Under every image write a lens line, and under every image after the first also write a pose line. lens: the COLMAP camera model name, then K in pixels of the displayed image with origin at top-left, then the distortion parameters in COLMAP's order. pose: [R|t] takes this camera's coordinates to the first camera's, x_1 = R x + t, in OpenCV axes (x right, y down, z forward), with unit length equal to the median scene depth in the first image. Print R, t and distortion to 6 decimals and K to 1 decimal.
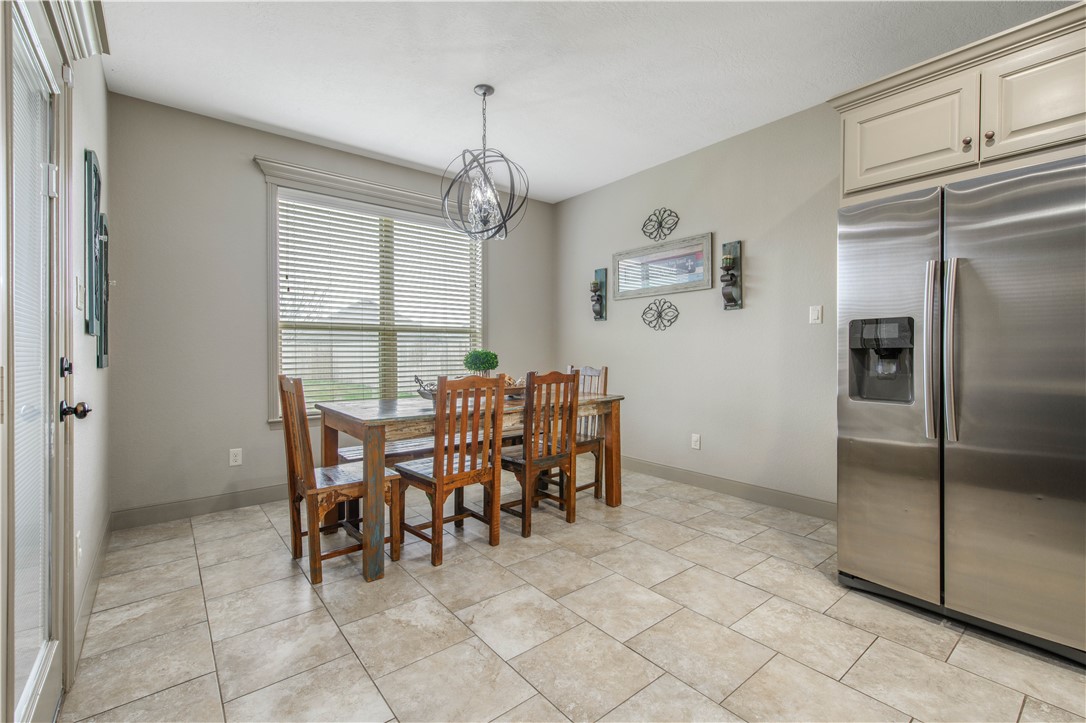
lens RADIAL K [[472.3, 0, 544.3], [0, 472.3, 357.8], [0, 0, 1]] dist [0.010709, -0.001399]
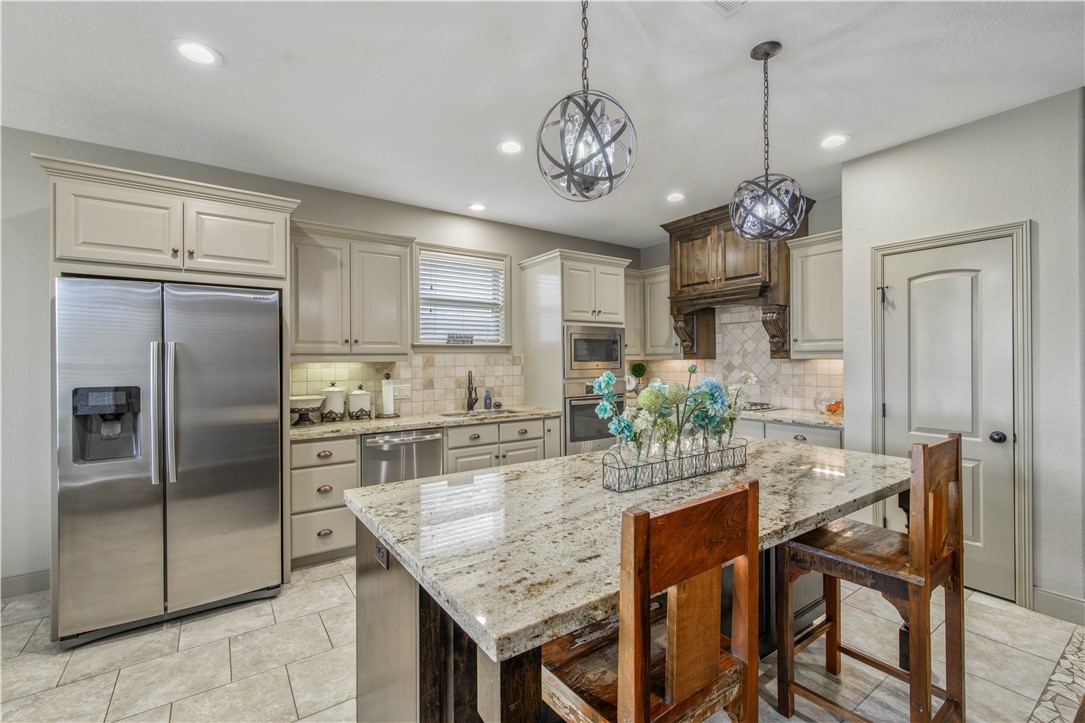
lens RADIAL K [[471.9, 0, 551.0], [0, 471.9, 358.8], [0, 0, 1]] dist [0.010709, -0.001399]
pose [[0.062828, -0.001020, 0.998024, -0.288020], [0.011811, 0.999930, 0.000279, -0.115730], [-0.997954, 0.011770, 0.062836, -0.092547]]
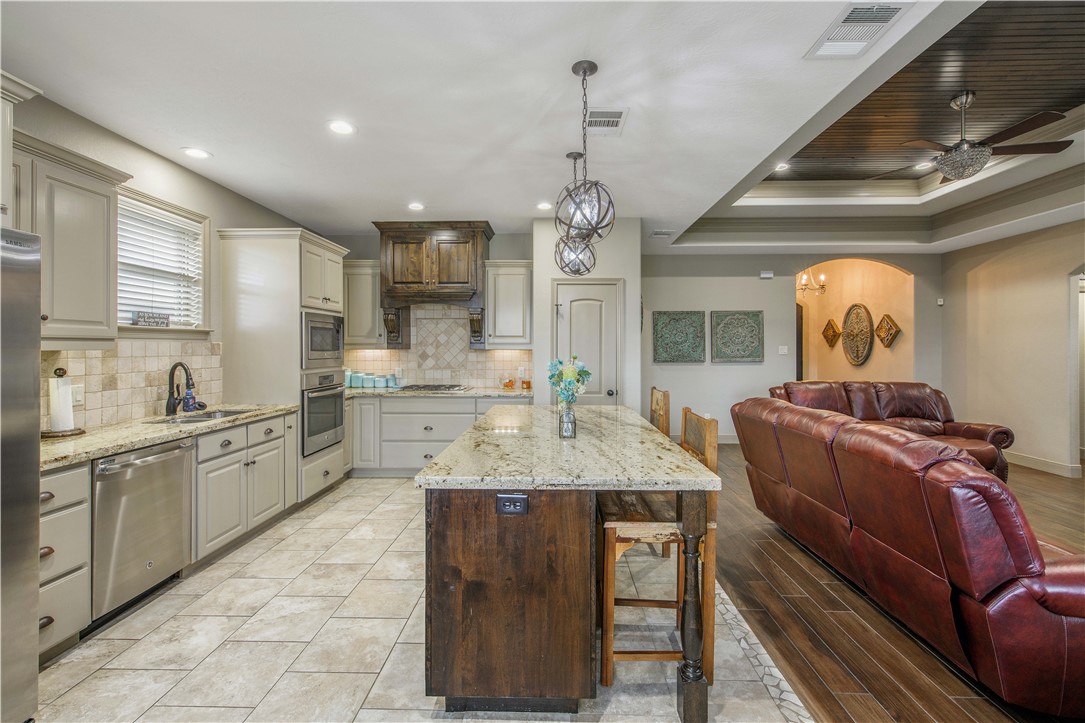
lens RADIAL K [[471.9, 0, 540.7], [0, 471.9, 347.5], [0, 0, 1]] dist [0.010709, -0.001399]
pose [[-0.756026, -0.002522, 0.654537, -0.214450], [0.000013, 0.999993, 0.003868, -0.122321], [-0.654542, 0.002933, -0.756020, 0.661899]]
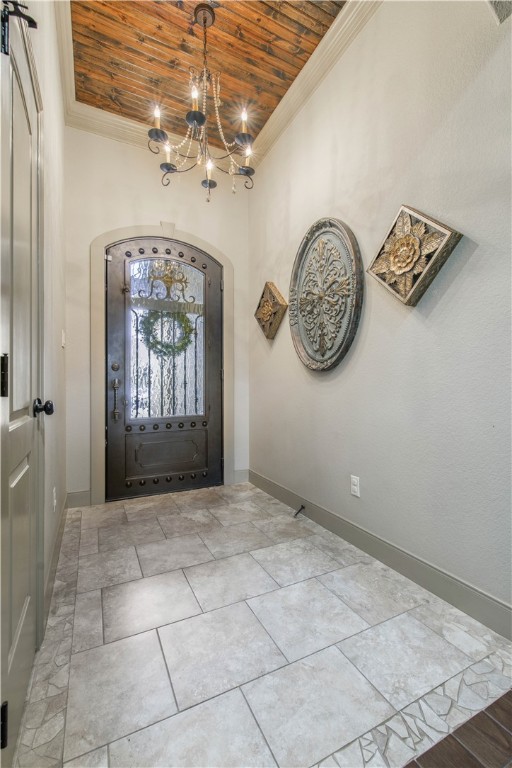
lens RADIAL K [[334.0, 0, 253.7], [0, 334.0, 382.1], [0, 0, 1]] dist [0.010709, -0.001399]
pose [[-0.974620, 0.004514, 0.223819, 0.251502], [0.003723, 0.999985, -0.003958, 0.048731], [-0.223834, -0.003024, -0.974623, -2.262751]]
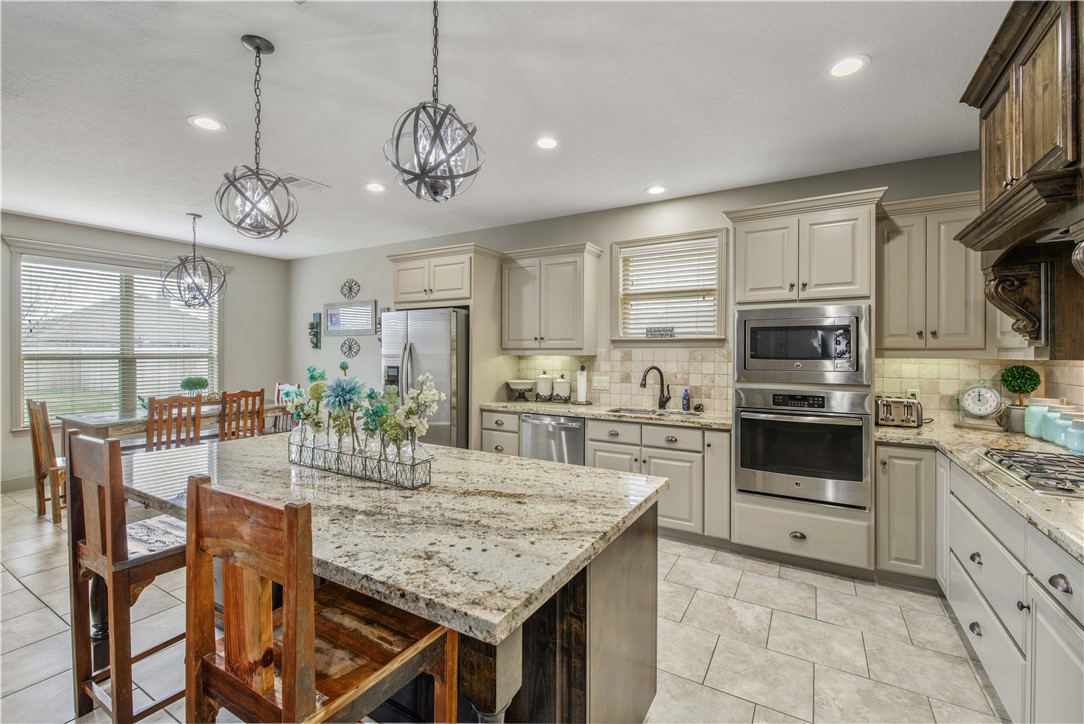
lens RADIAL K [[462.7, 0, 547.2], [0, 462.7, 356.4], [0, 0, 1]] dist [0.001574, -0.002379]
pose [[0.935538, 0.000949, 0.353226, 0.520989], [-0.001195, 0.999999, 0.000479, -0.109283], [-0.353225, -0.000870, 0.935538, -1.055604]]
